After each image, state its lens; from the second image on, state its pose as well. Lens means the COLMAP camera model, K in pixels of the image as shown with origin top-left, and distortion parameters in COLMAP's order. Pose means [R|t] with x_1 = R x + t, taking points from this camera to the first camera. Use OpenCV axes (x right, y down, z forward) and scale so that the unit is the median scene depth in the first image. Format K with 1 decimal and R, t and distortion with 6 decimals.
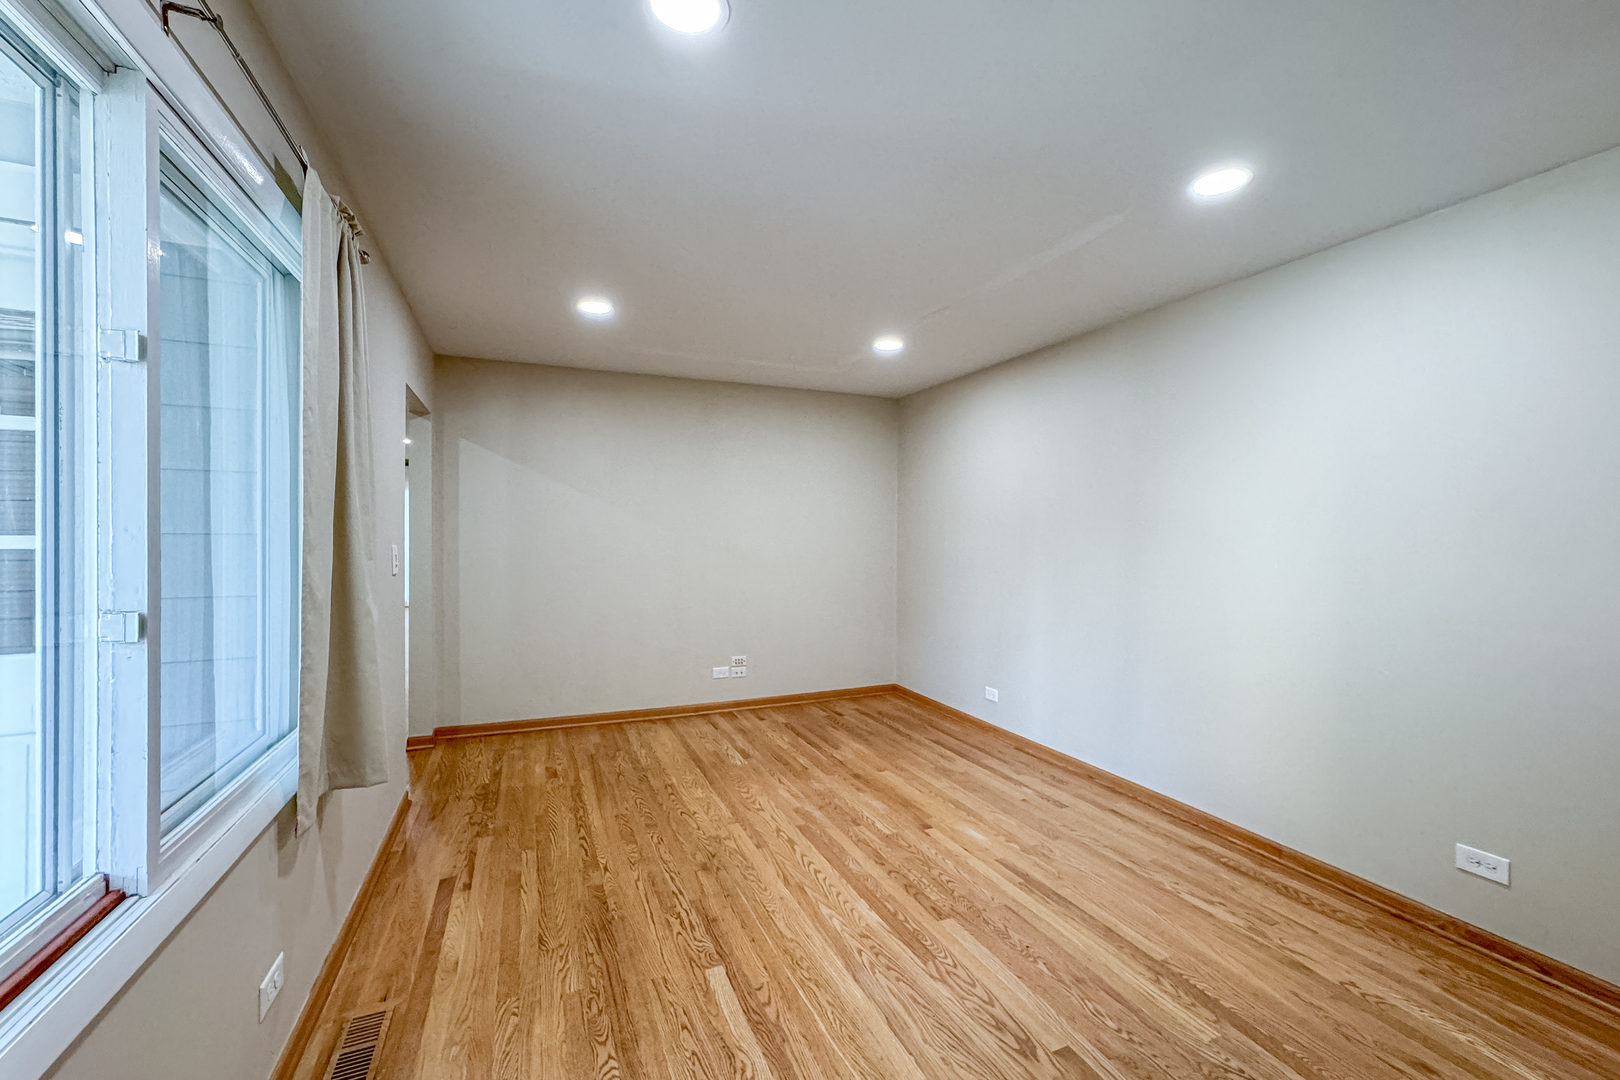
lens RADIAL K [[654.4, 0, 806.7], [0, 654.4, 537.9], [0, 0, 1]] dist [-0.035187, 0.016454]
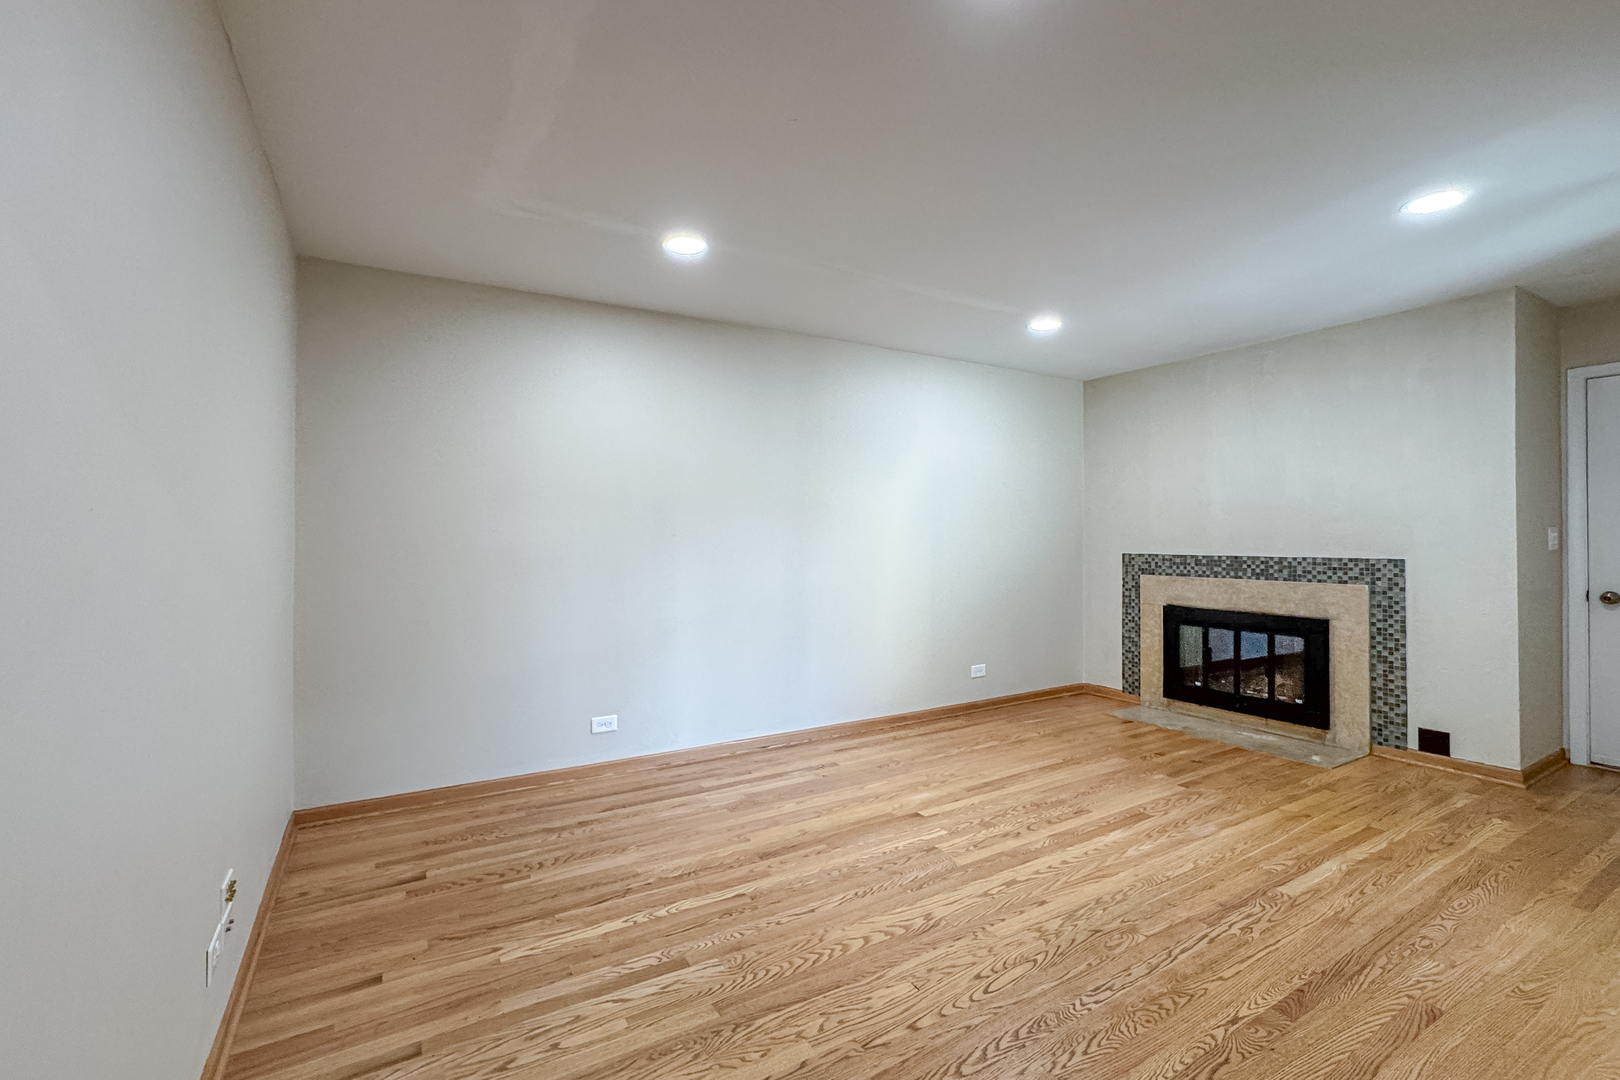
lens RADIAL K [[654.4, 0, 806.7], [0, 654.4, 537.9], [0, 0, 1]] dist [-0.035187, 0.016454]
pose [[-0.093771, -0.010663, 0.995537, -0.682473], [0.008916, 0.999894, 0.011550, 0.016718], [-0.995554, 0.009959, -0.093666, 1.122007]]
